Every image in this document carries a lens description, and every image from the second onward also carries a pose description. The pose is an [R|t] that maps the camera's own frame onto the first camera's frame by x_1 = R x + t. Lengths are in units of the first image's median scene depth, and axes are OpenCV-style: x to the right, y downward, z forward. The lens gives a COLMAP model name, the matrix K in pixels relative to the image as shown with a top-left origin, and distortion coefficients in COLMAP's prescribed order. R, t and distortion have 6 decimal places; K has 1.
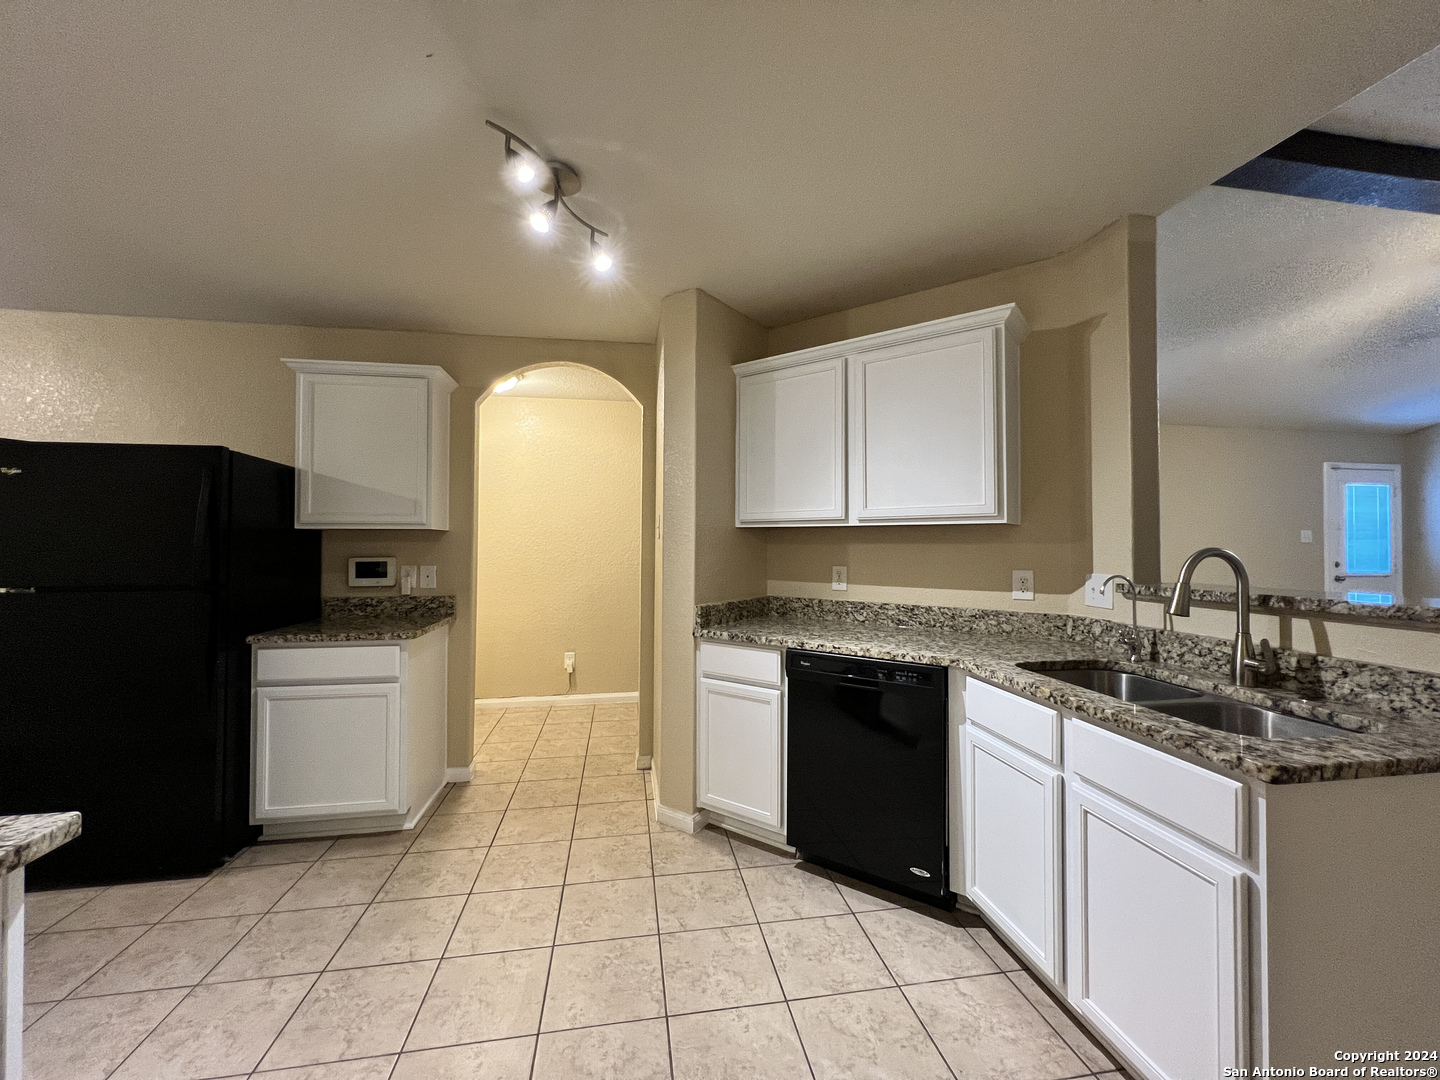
lens RADIAL K [[577.1, 0, 718.1], [0, 577.1, 535.2], [0, 0, 1]] dist [-0.000302, 0.000299]
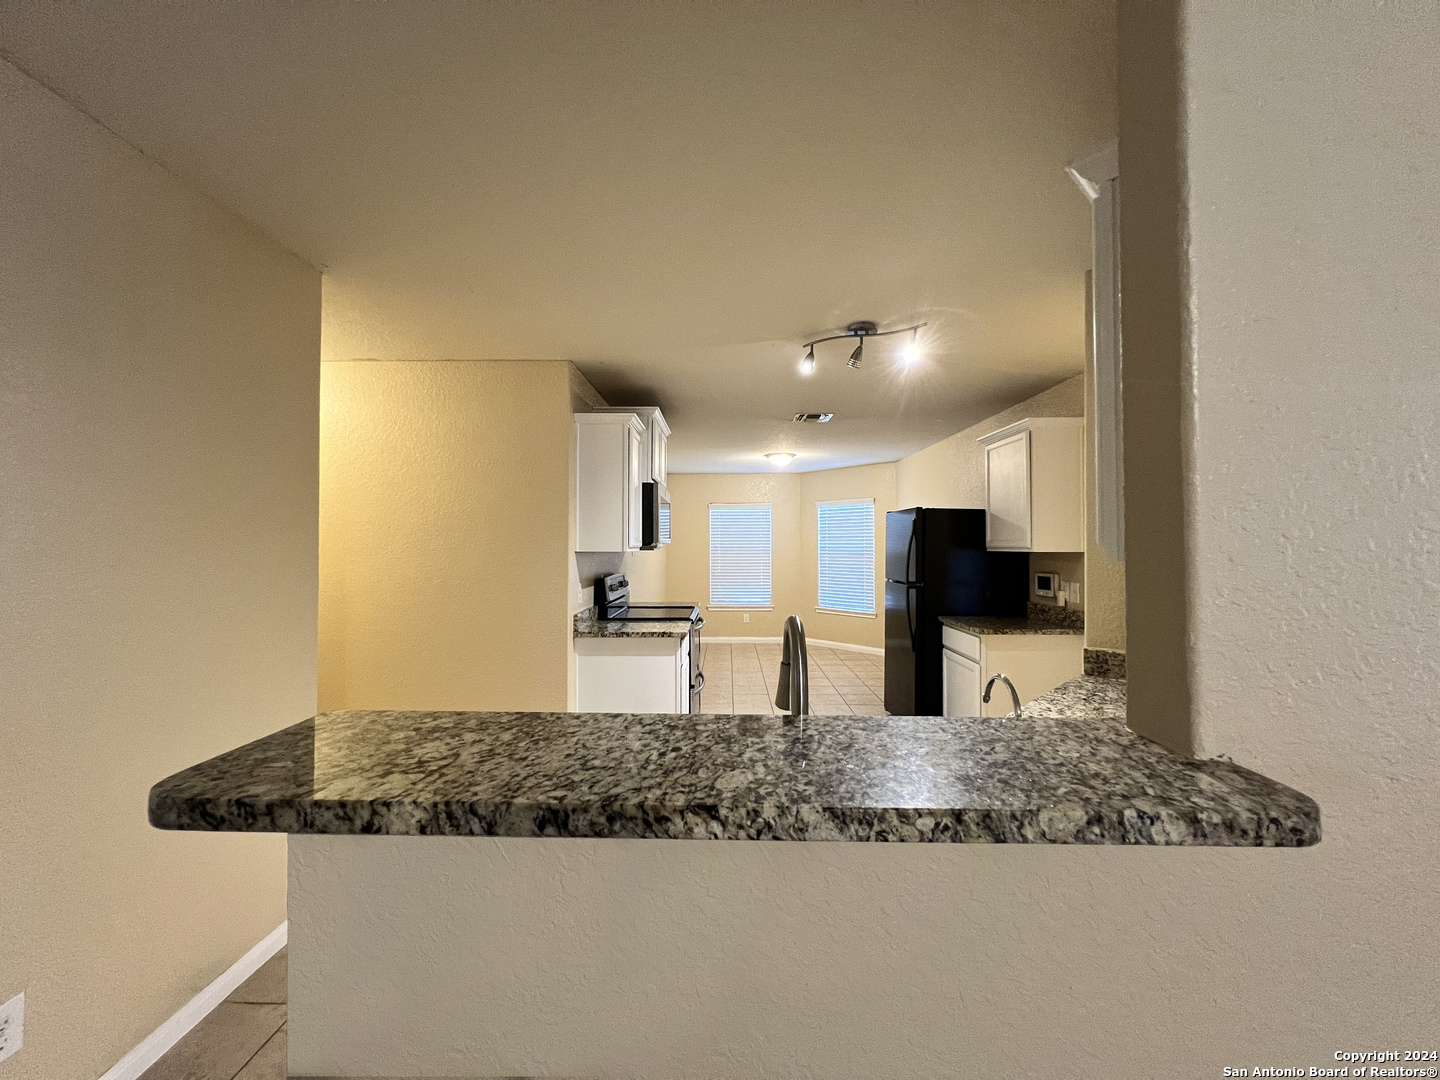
lens RADIAL K [[577.1, 0, 718.1], [0, 577.1, 535.2], [0, 0, 1]] dist [-0.000302, 0.000299]
pose [[-0.179963, -0.018136, -0.983506, 0.926903], [0.014626, 0.999670, -0.021110, -0.034093], [0.983565, -0.018183, -0.179638, 0.643287]]
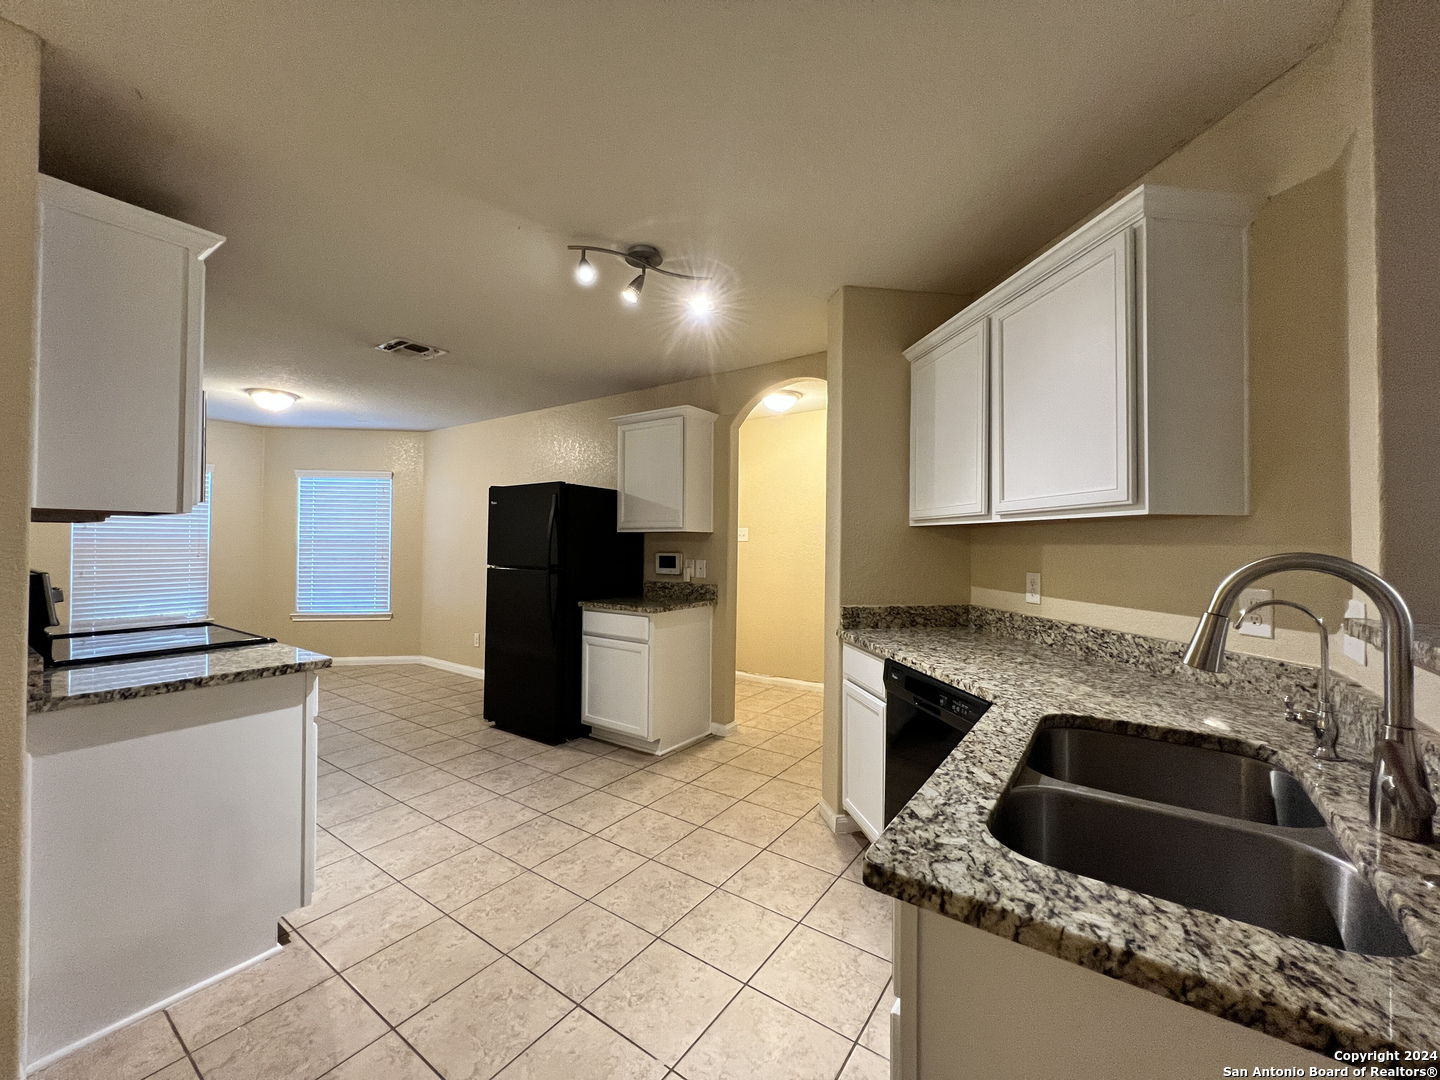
lens RADIAL K [[577.1, 0, 718.1], [0, 577.1, 535.2], [0, 0, 1]] dist [-0.000302, 0.000299]
pose [[0.711046, -0.005906, -0.703120, 0.528196], [0.004927, 0.999982, -0.003417, 0.002716], [0.703128, -0.001035, 0.711063, 0.148280]]
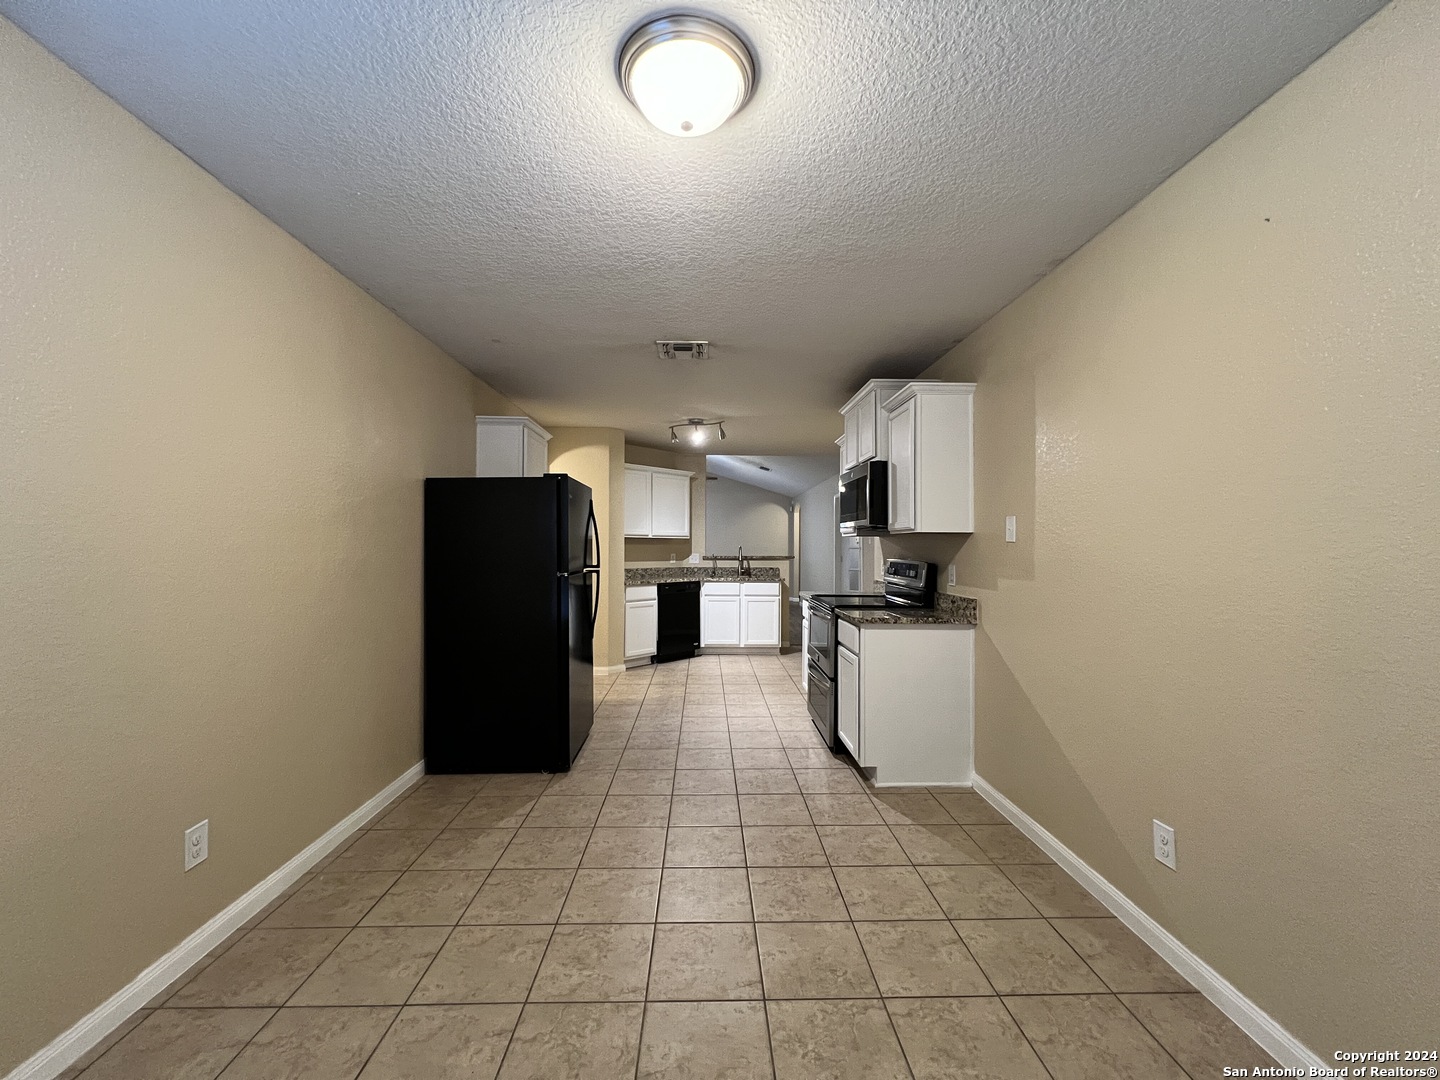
lens RADIAL K [[577.1, 0, 718.1], [0, 577.1, 535.2], [0, 0, 1]] dist [-0.000302, 0.000299]
pose [[0.138727, 0.018127, 0.990165, -2.301180], [-0.020084, 0.999678, -0.015487, 0.006798], [-0.990127, -0.017738, 0.139047, 0.335389]]
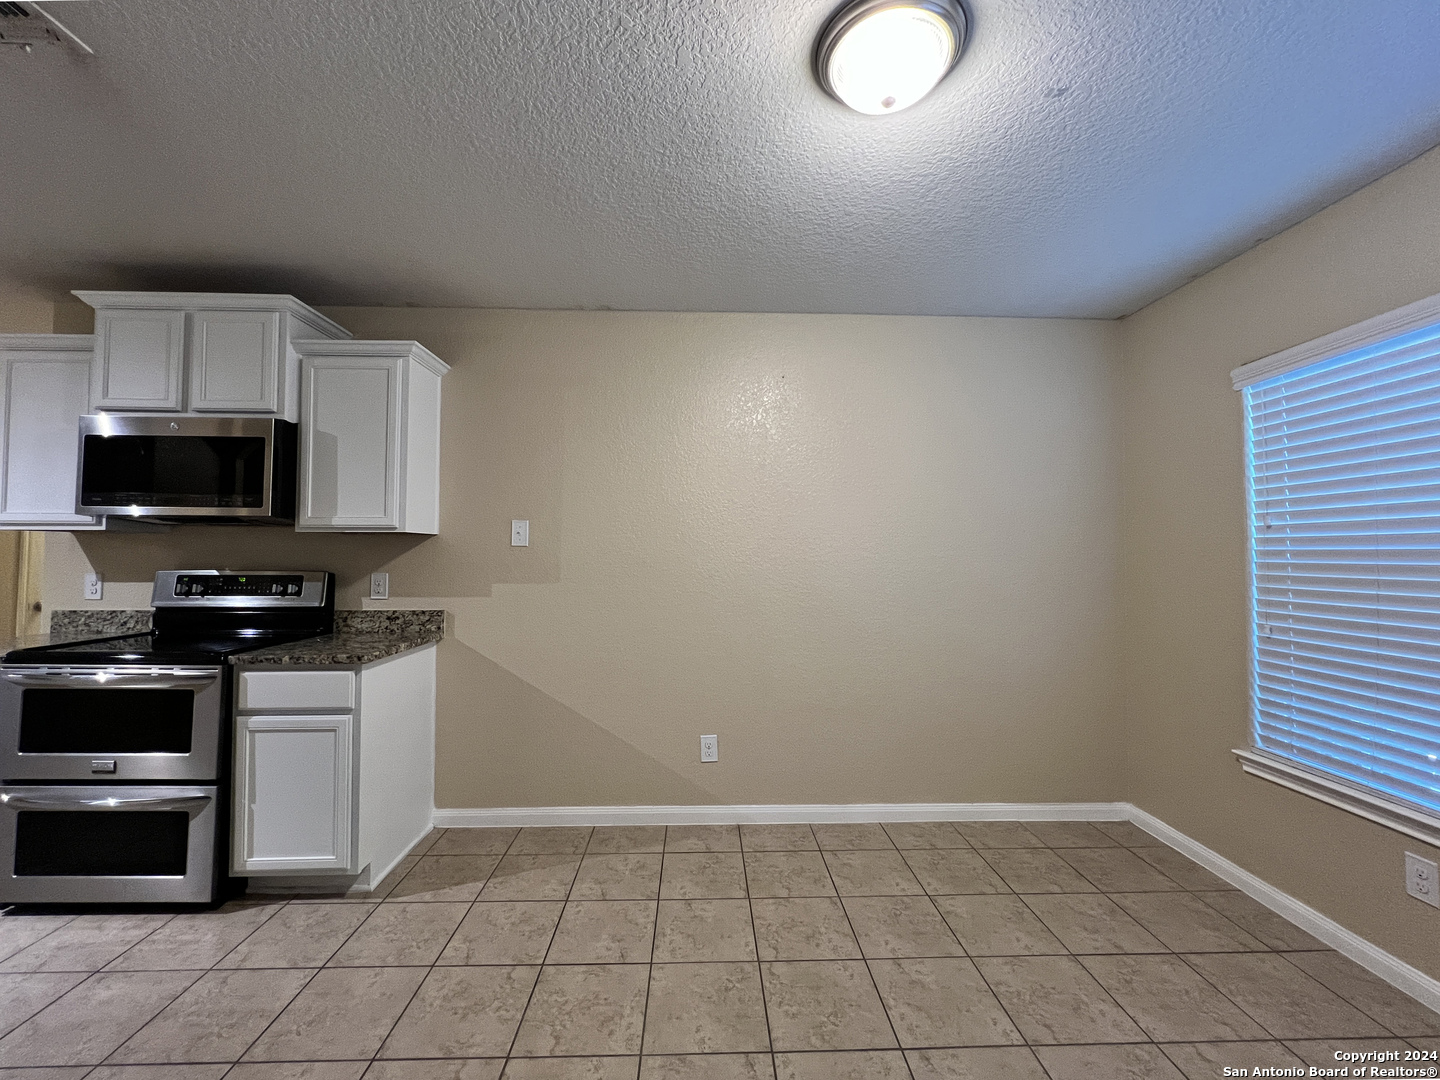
lens RADIAL K [[584.7, 0, 719.3], [0, 584.7, 537.0], [0, 0, 1]] dist [-0.000876, 0.000410]
pose [[-0.990859, 0.000031, 0.134904, -1.668687], [-0.005689, 0.999101, -0.042020, 0.018661], [-0.134784, -0.042403, -0.989967, 0.984096]]
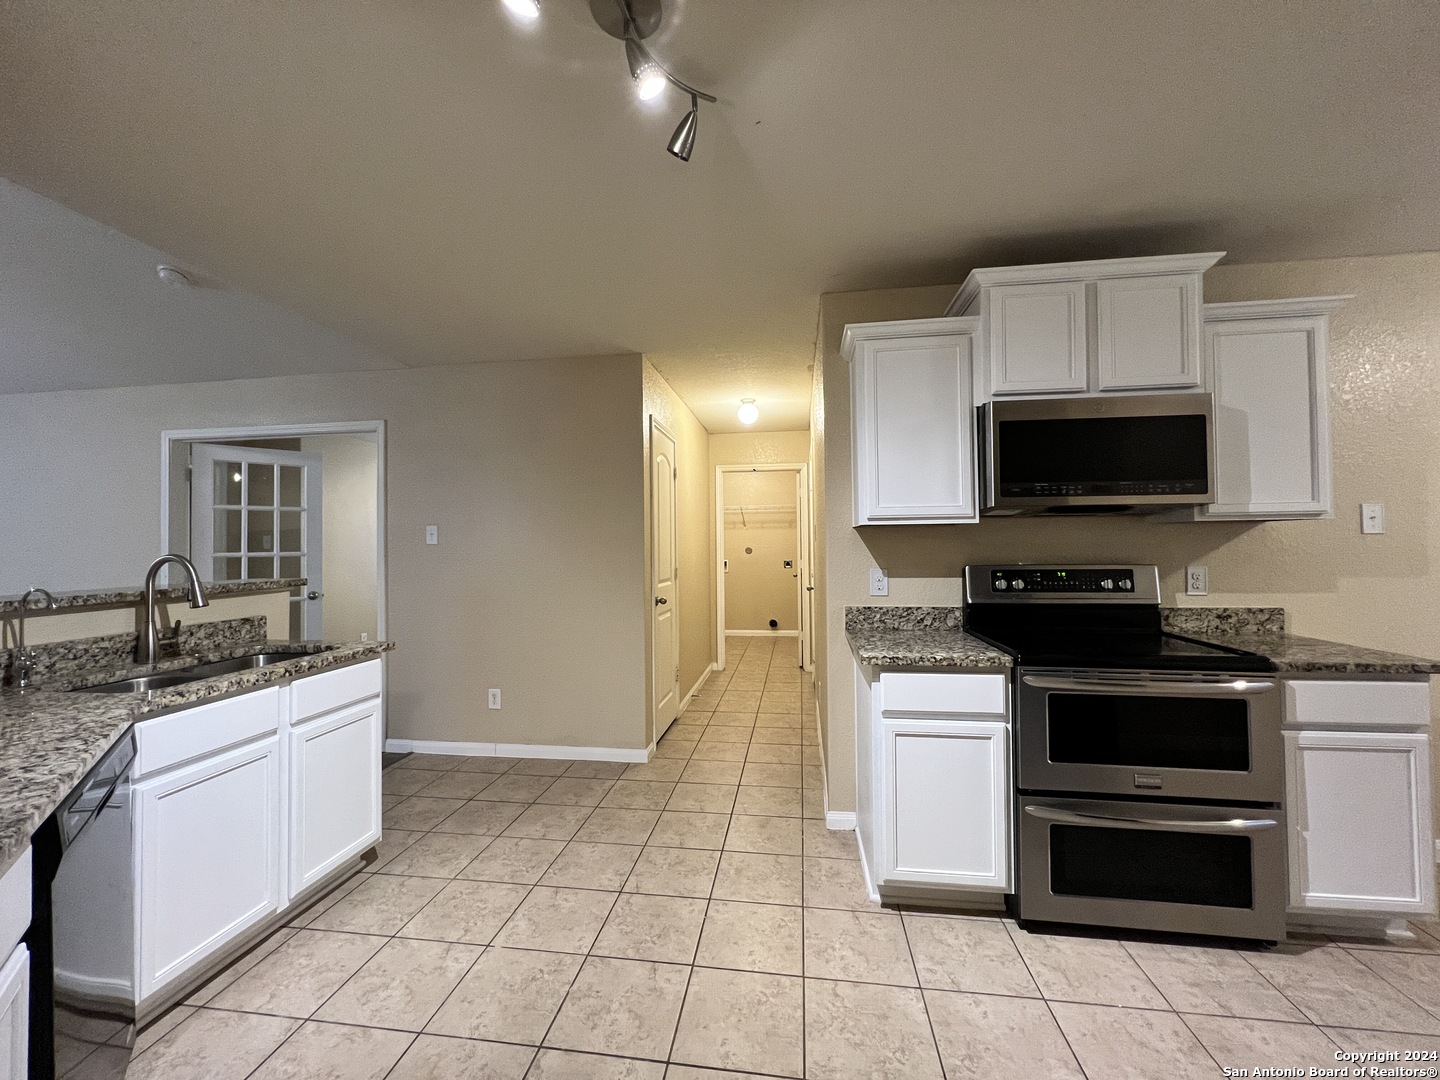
lens RADIAL K [[579.6, 0, 719.1], [0, 579.6, 534.9], [0, 0, 1]] dist [-0.000716, 0.000315]
pose [[-0.953998, 0.015397, 0.299416, -0.416413], [0.006434, 0.999502, -0.030900, 0.016432], [-0.299743, -0.027552, -0.953622, 1.150725]]
